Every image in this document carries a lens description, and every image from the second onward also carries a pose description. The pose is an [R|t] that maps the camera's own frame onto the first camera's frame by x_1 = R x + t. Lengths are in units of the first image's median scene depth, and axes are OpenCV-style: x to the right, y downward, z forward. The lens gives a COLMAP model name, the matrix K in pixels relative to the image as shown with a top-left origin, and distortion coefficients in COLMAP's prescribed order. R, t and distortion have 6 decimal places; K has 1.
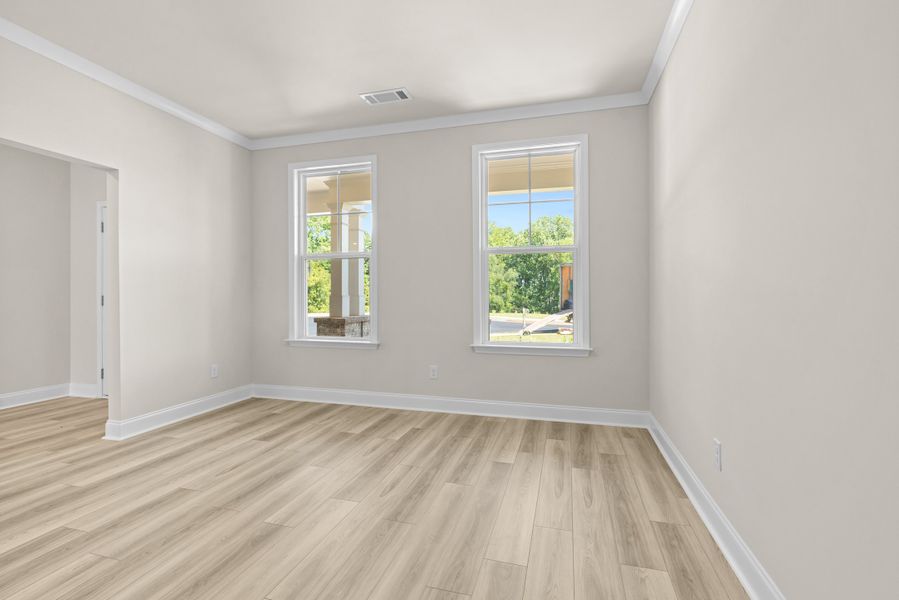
lens RADIAL K [[409.1, 0, 448.5], [0, 409.1, 291.5], [0, 0, 1]] dist [-0.005753, 0.003086]
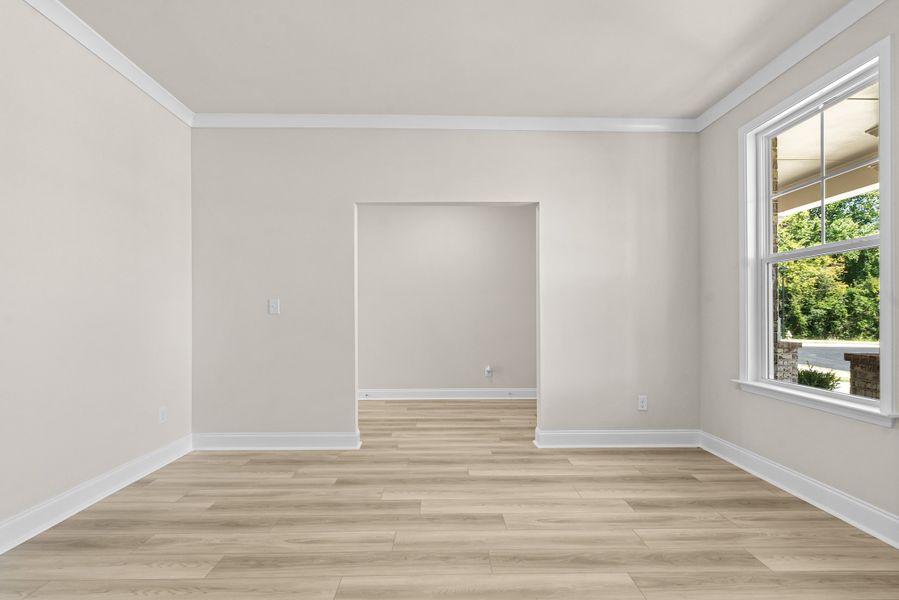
lens RADIAL K [[409.1, 0, 452.0], [0, 409.1, 316.4], [0, 0, 1]] dist [-0.005753, 0.003086]
pose [[0.297506, 0.006214, -0.954700, 0.184448], [0.006609, 0.999941, 0.008568, -0.002770], [0.954697, -0.008858, 0.297448, 0.458400]]
